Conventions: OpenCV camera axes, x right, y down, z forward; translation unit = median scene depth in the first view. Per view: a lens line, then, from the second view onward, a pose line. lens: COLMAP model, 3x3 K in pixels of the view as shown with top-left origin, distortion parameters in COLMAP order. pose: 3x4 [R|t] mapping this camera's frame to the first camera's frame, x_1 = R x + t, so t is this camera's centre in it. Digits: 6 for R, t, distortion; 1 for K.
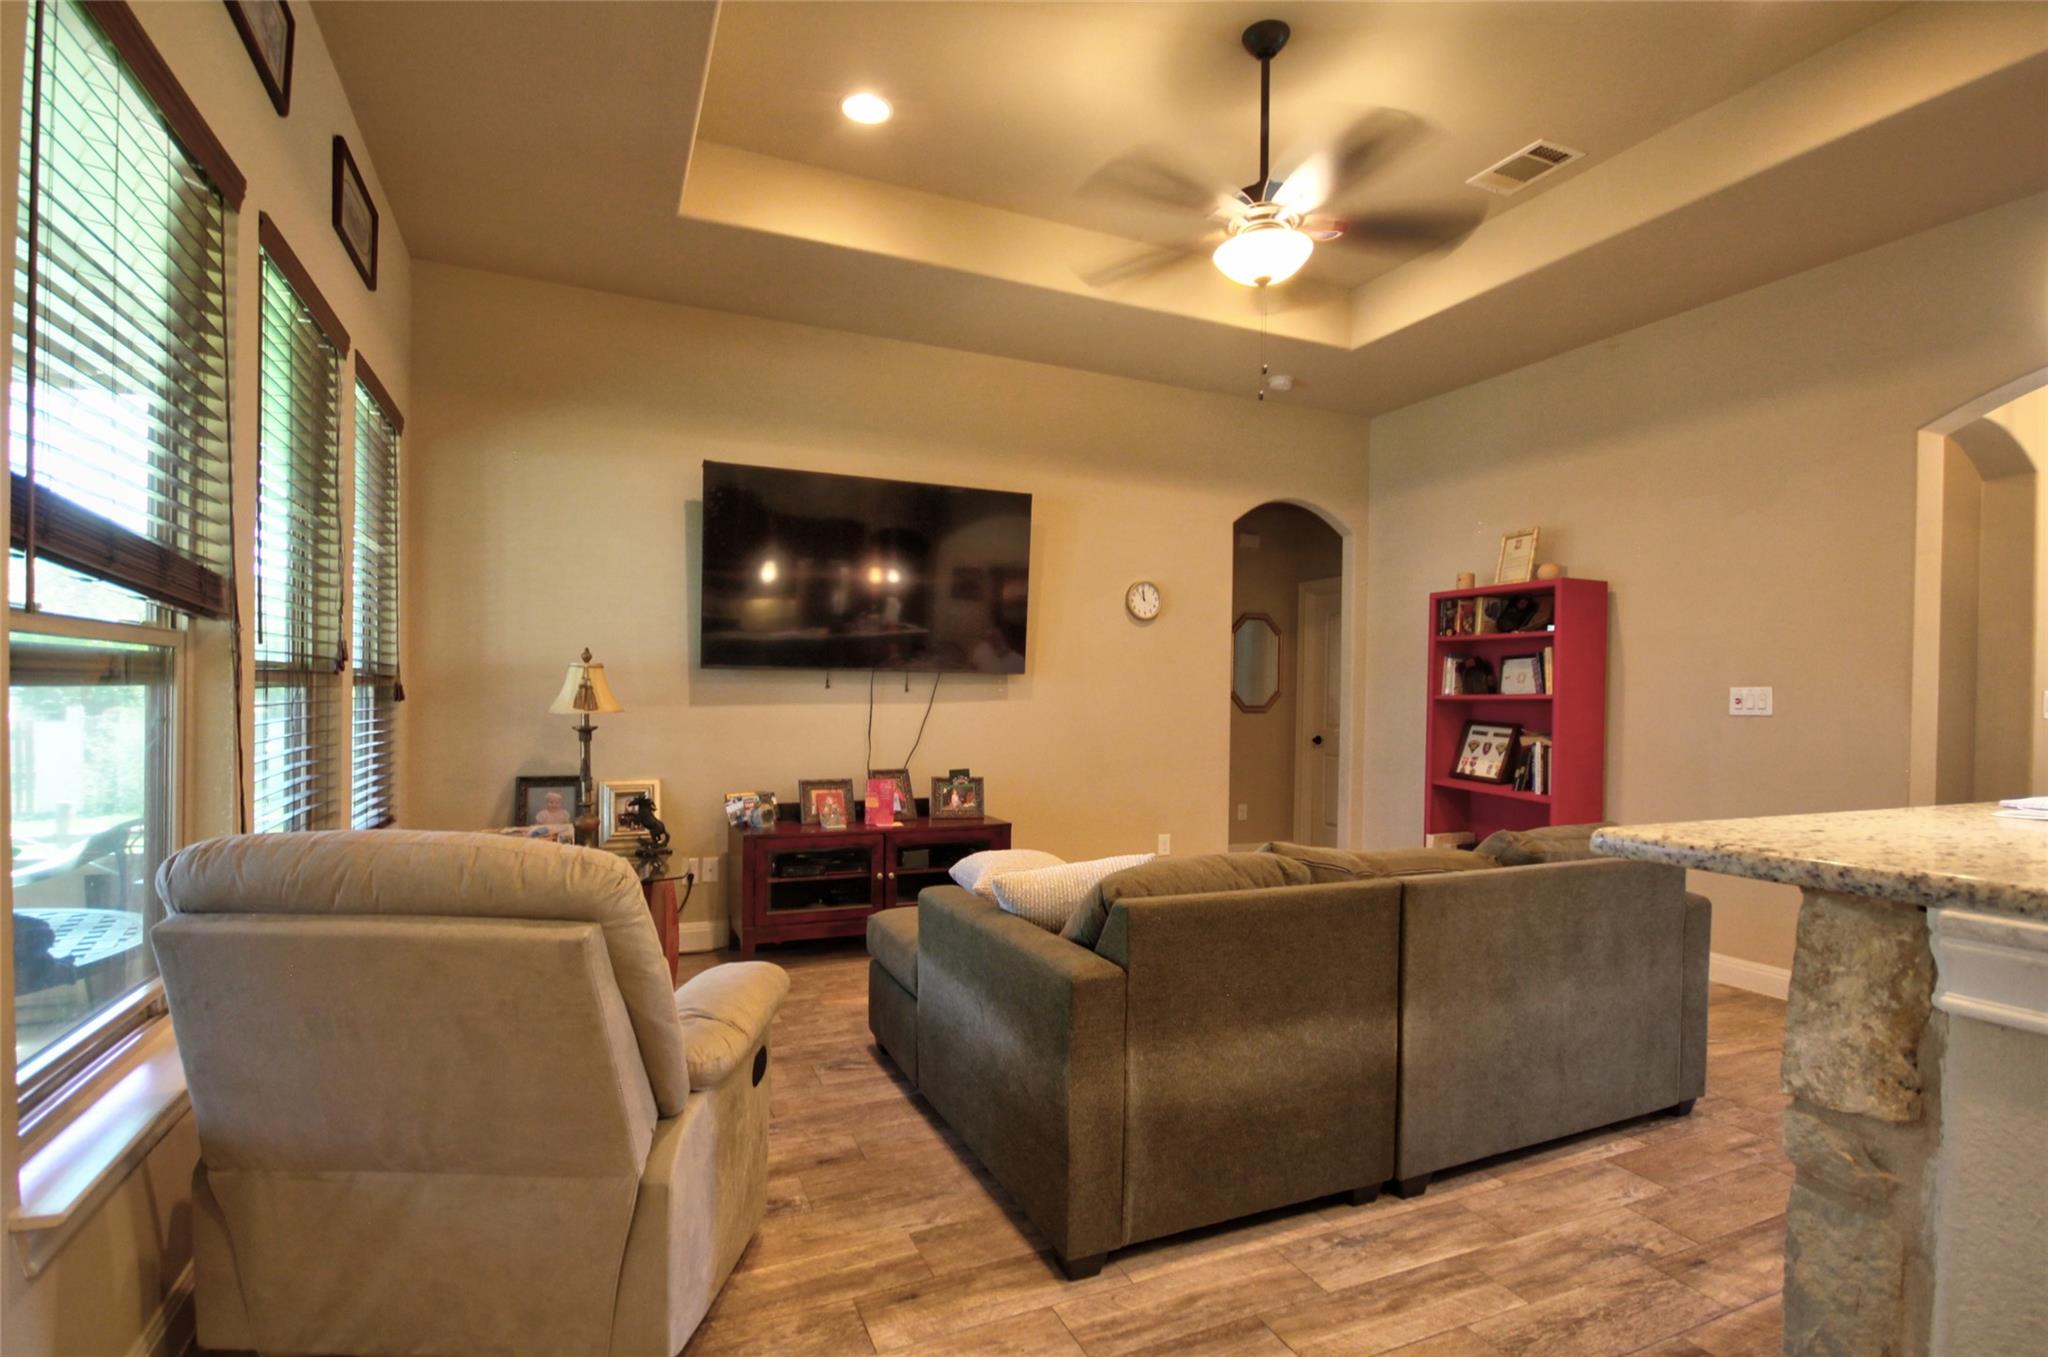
lens RADIAL K [[975.6, 0, 1017.6], [0, 975.6, 686.1], [0, 0, 1]] dist [0.001698, -0.000013]
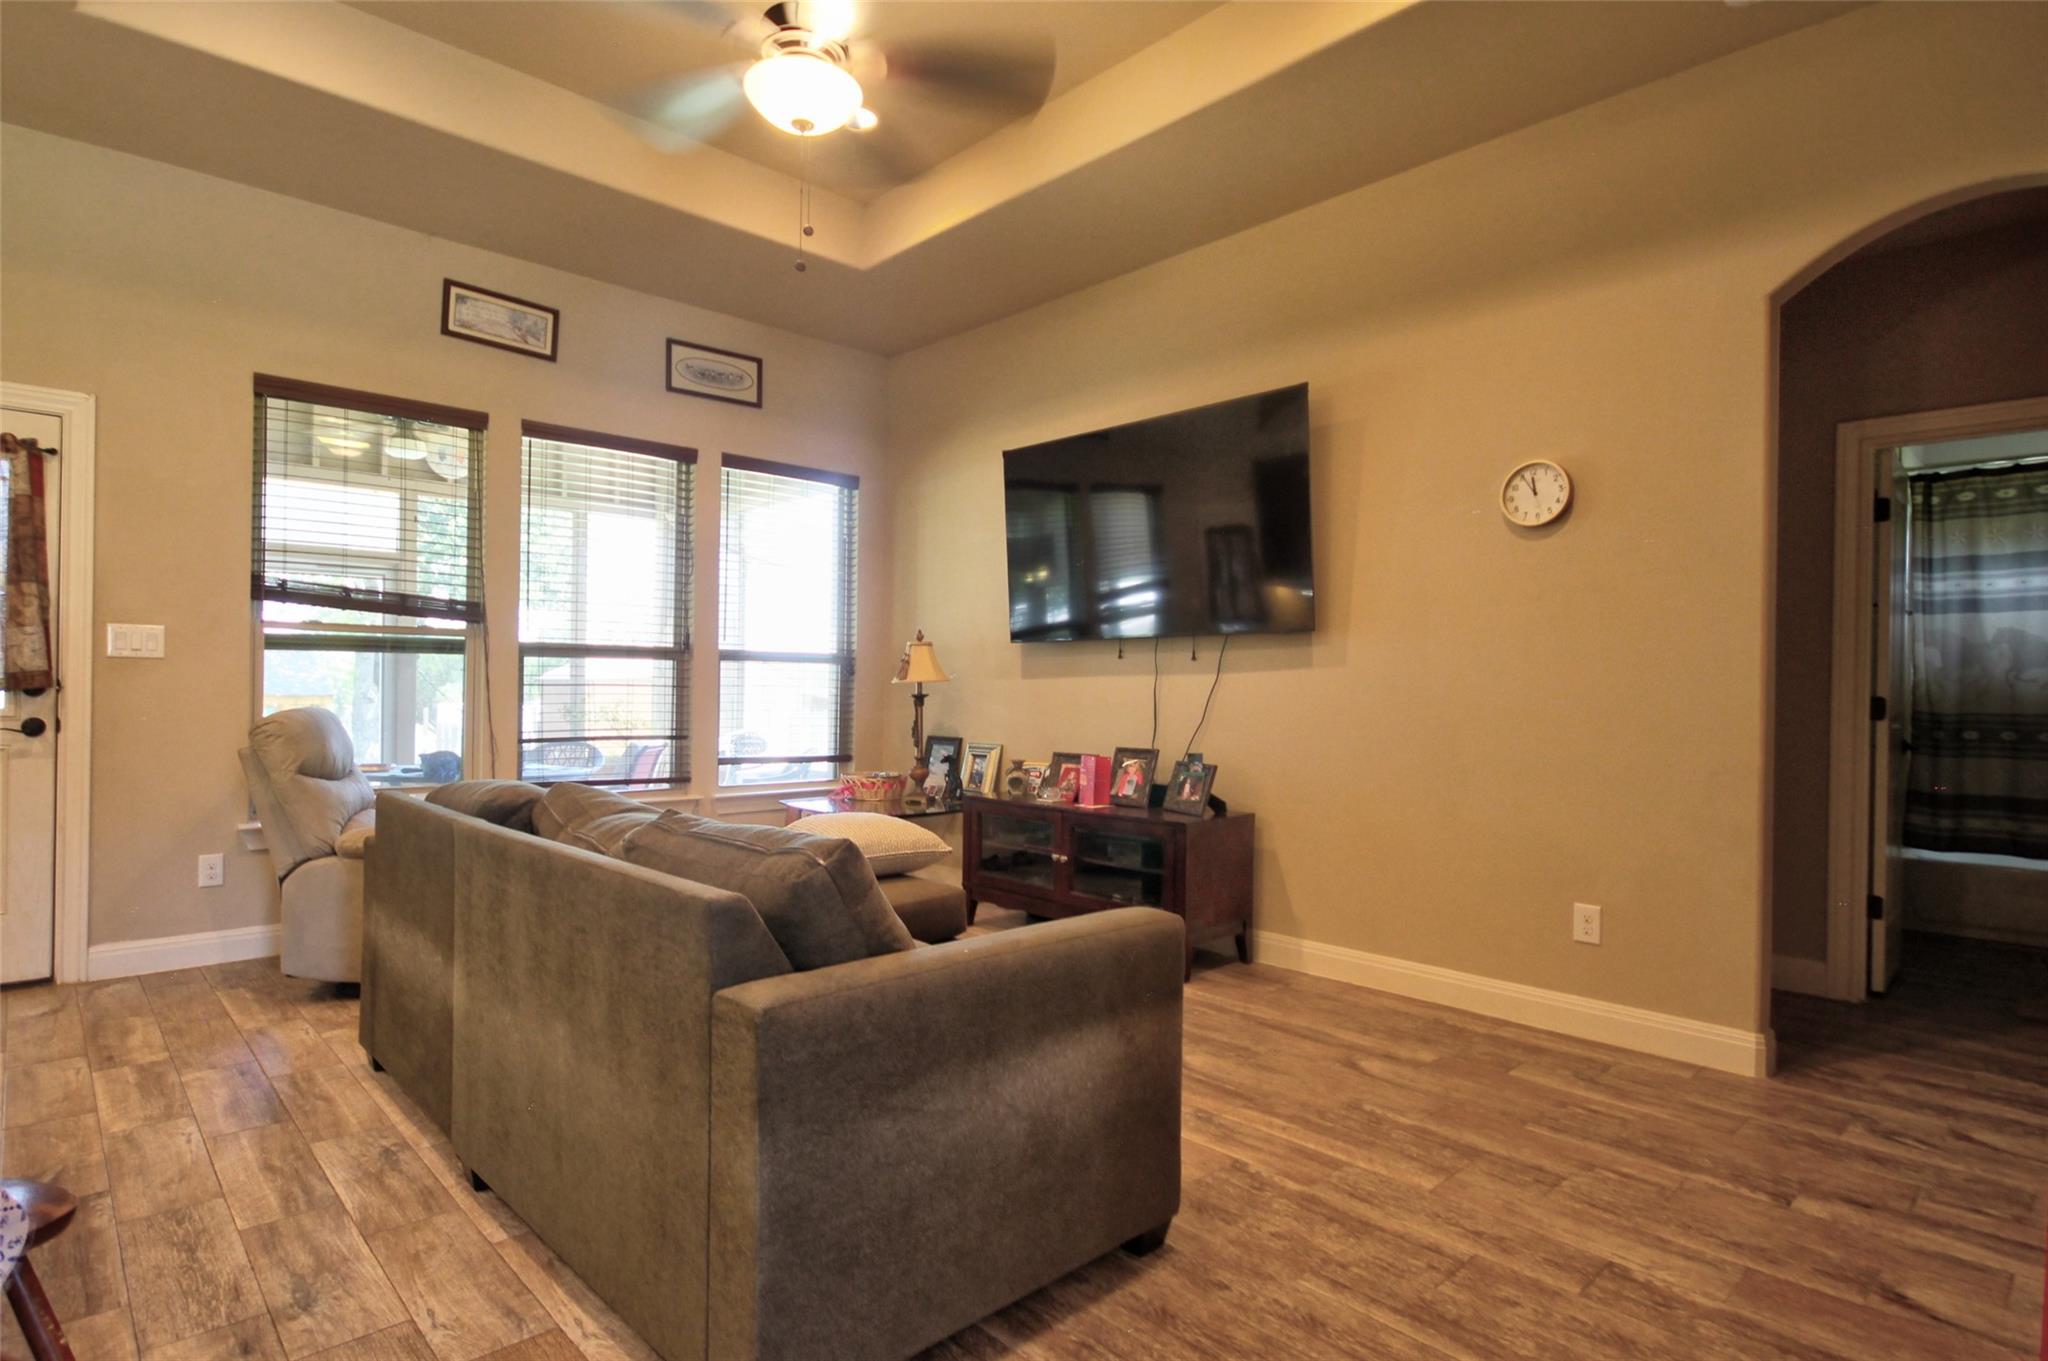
lens RADIAL K [[1084.4, 0, 1022.7], [0, 1084.4, 687.1], [0, 0, 1]] dist [-0.005573, -0.000980]
pose [[0.316442, -0.012373, -0.948531, 1.447455], [-0.001023, 0.999910, -0.013384, 0.082899], [0.948611, 0.005205, 0.316401, 1.124867]]
